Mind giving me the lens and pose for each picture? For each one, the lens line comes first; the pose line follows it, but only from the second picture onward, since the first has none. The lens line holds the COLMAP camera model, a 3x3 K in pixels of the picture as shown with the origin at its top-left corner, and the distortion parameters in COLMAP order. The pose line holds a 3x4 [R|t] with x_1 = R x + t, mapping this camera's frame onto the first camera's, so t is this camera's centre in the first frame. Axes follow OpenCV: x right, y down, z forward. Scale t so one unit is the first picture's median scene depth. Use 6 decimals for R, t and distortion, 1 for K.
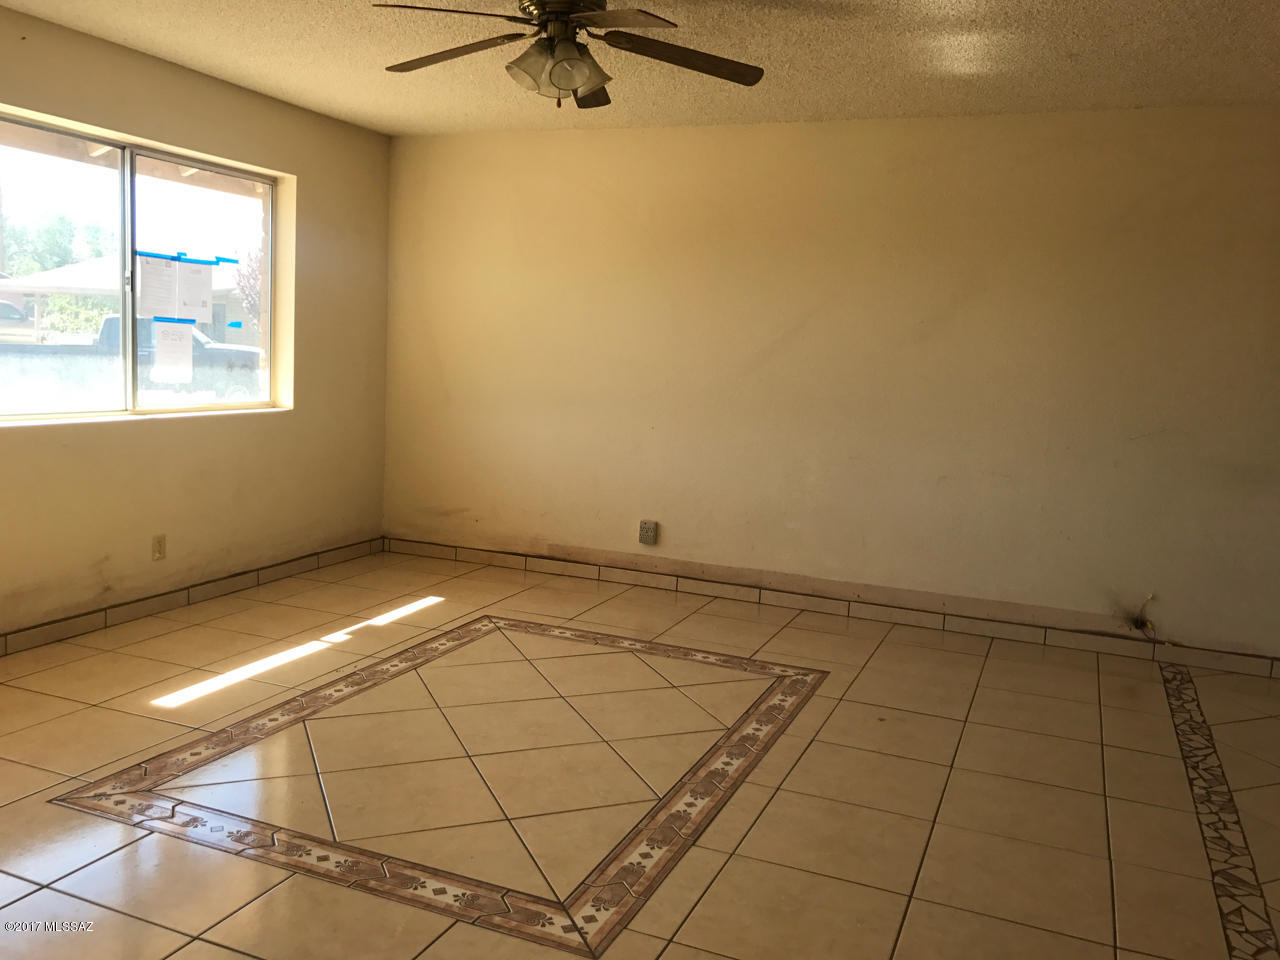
lens RADIAL K [[1073.2, 0, 639.3], [0, 1073.2, 479.2], [0, 0, 1]] dist [0.004150, -0.003451]
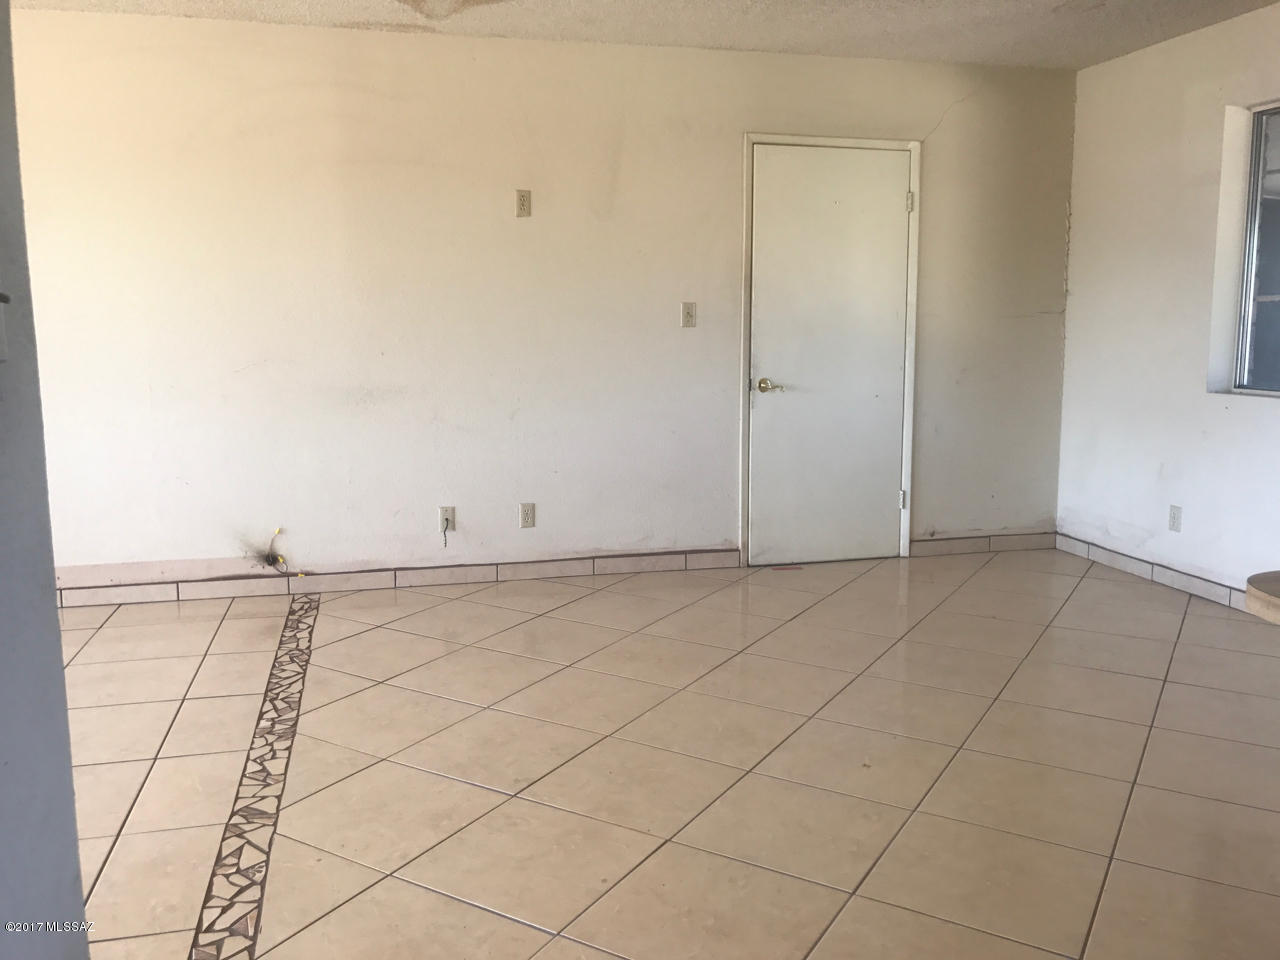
lens RADIAL K [[1068.7, 0, 640.0], [0, 1068.7, 480.0], [0, 0, 1]] dist [0.005857, -0.006873]
pose [[0.798270, -0.141175, 0.585521, 0.235522], [0.118248, 0.989957, 0.077475, 0.036634], [-0.590579, 0.007391, 0.806946, 0.028383]]
